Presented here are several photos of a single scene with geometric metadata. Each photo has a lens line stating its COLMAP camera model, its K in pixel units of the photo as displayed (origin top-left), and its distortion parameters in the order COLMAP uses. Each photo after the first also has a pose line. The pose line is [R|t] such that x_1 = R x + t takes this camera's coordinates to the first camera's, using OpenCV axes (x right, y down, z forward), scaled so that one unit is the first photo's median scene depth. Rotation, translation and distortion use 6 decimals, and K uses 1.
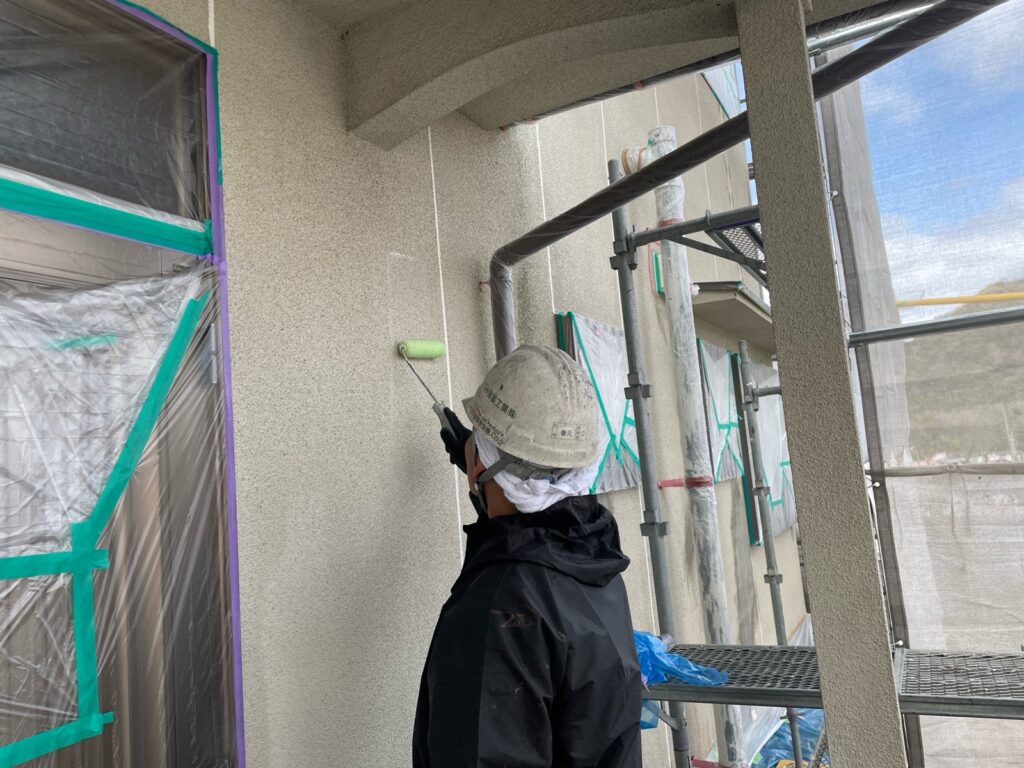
lens RADIAL K [[778.6, 0, 512.0], [0, 778.6, 384.0], [0, 0, 1]] dist [0.098569, 0.000374]
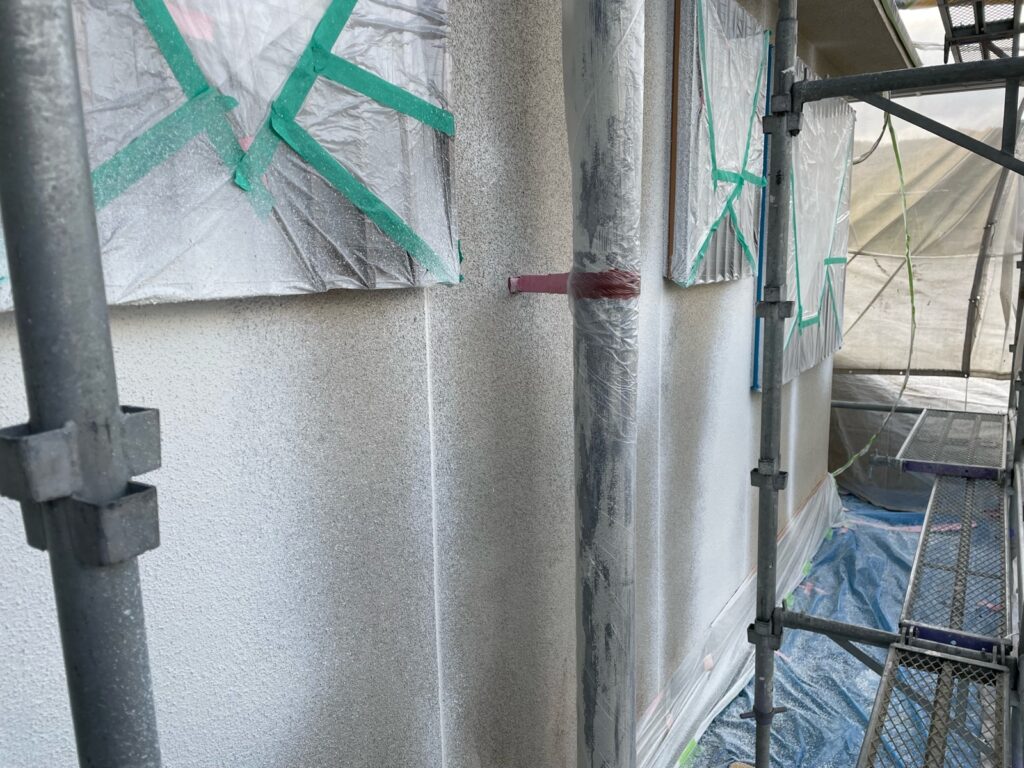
lens RADIAL K [[778.6, 0, 512.0], [0, 778.6, 384.0], [0, 0, 1]] dist [0.098569, 0.000374]
pose [[0.996144, 0.076609, -0.042751, 0.212727], [-0.062088, 0.959897, 0.273391, 0.067948], [0.061981, -0.269682, 0.960953, 0.602421]]
